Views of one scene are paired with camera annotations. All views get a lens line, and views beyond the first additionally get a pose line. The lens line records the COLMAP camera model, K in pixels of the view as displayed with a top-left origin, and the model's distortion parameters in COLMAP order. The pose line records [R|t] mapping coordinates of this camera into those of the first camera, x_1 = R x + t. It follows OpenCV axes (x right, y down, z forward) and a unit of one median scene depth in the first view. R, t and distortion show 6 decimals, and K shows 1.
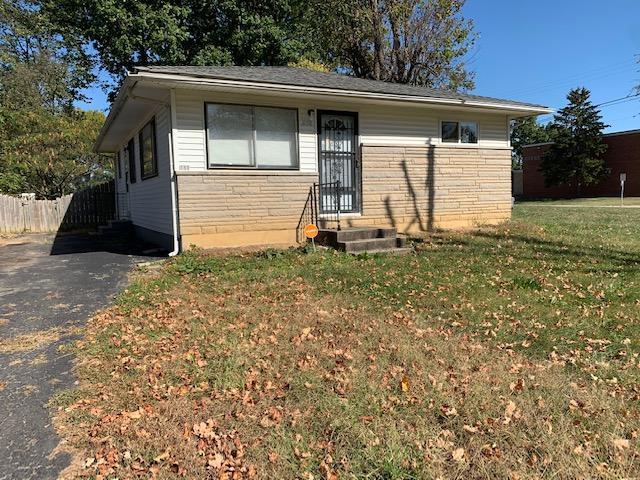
lens RADIAL K [[493.6, 0, 316.6], [0, 493.6, 239.1], [0, 0, 1]] dist [0.032687, -0.031401]
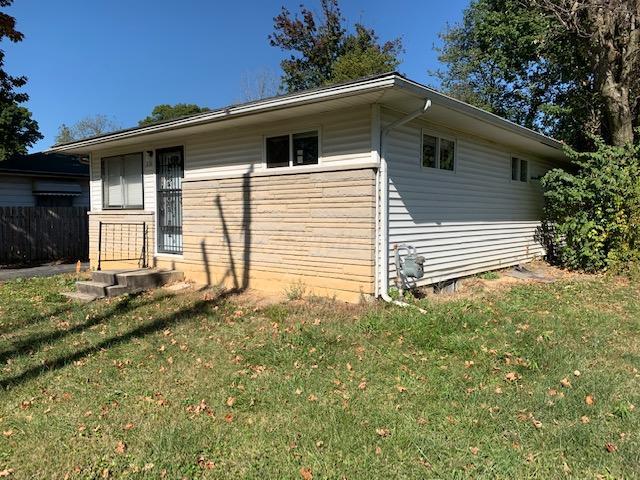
lens RADIAL K [[493.6, 0, 320.7], [0, 493.6, 240.5], [0, 0, 1]] dist [0.032687, -0.031401]
pose [[0.397775, 0.069985, -0.914810, 1.017549], [-0.089100, 0.995320, 0.037402, -0.137324], [0.913146, 0.066632, 0.402150, 0.865741]]
